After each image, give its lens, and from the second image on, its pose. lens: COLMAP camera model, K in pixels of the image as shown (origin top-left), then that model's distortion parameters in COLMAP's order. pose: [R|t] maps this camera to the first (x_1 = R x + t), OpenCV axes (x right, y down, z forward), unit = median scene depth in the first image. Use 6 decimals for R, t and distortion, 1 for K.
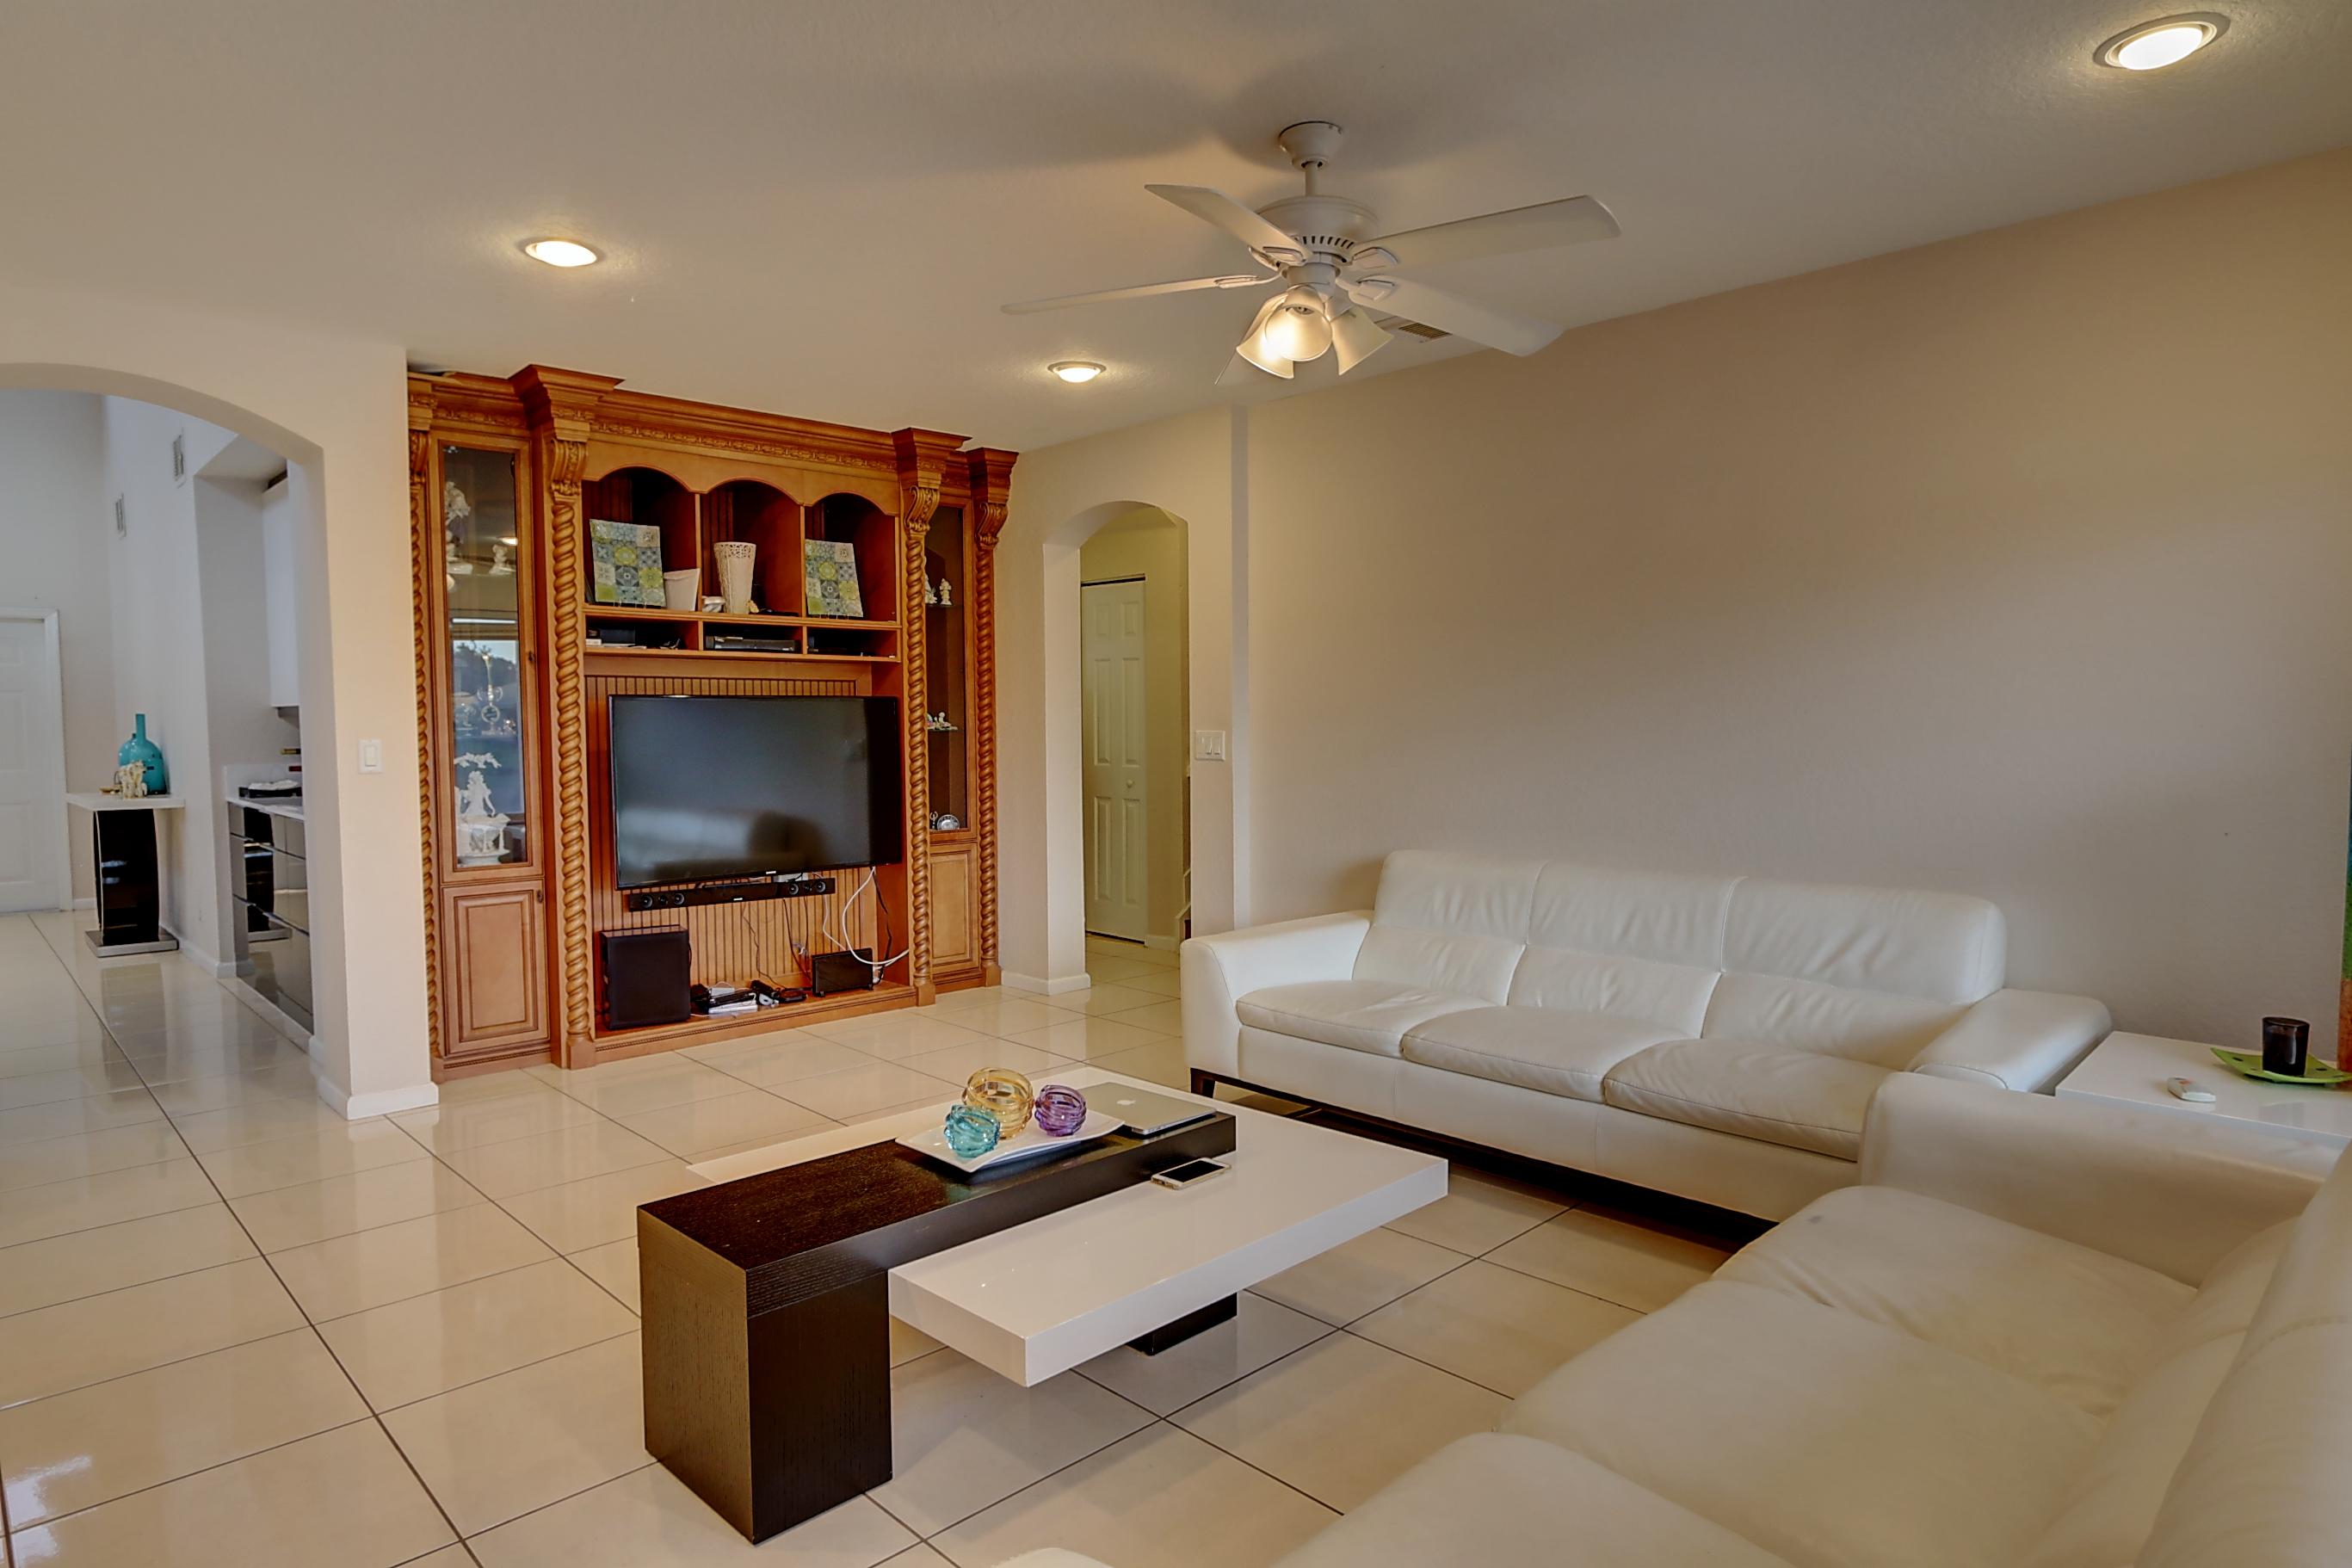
lens RADIAL K [[1329.6, 0, 1170.8], [0, 1329.6, 785.5], [0, 0, 1]] dist [-0.015170, 0.004512]
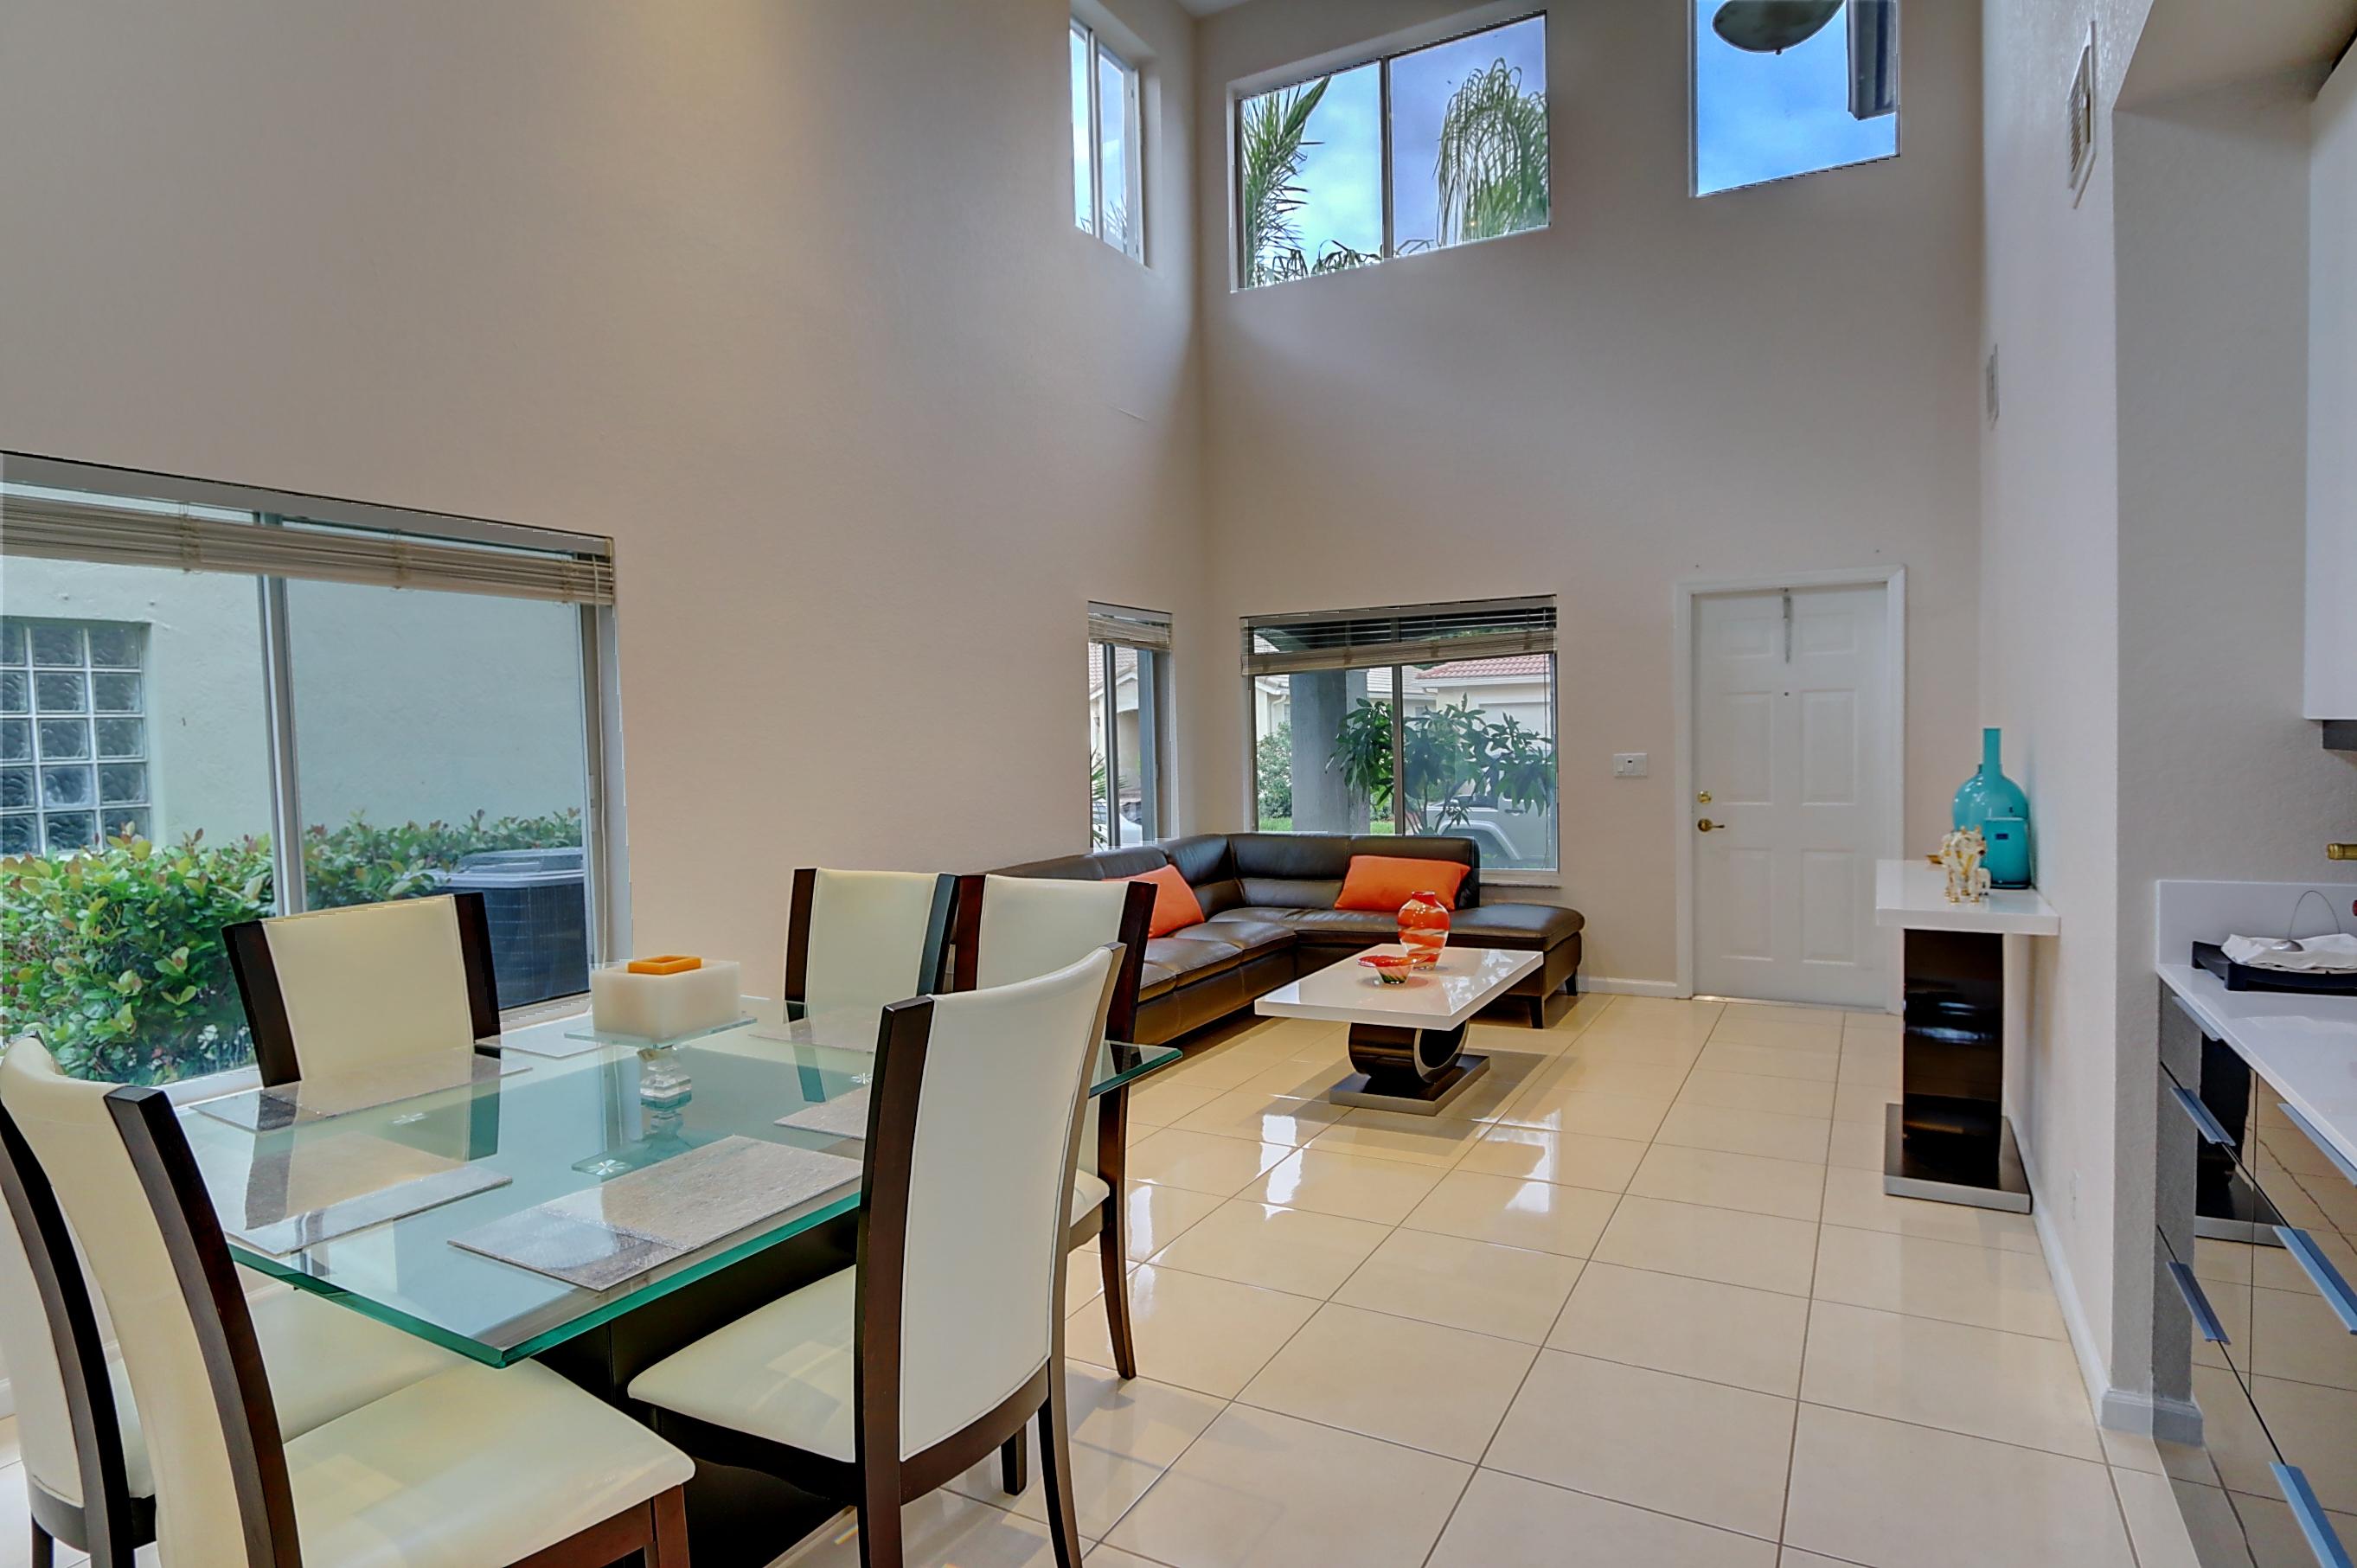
lens RADIAL K [[1260.9, 0, 1178.5], [0, 1260.9, 784.0], [0, 0, 1]] dist [-0.001319, 0.000176]
pose [[0.299064, 0.033808, -0.953634, -0.402694], [-0.013126, 0.999423, 0.031314, -0.044236], [0.954143, 0.003153, 0.299335, 0.547981]]
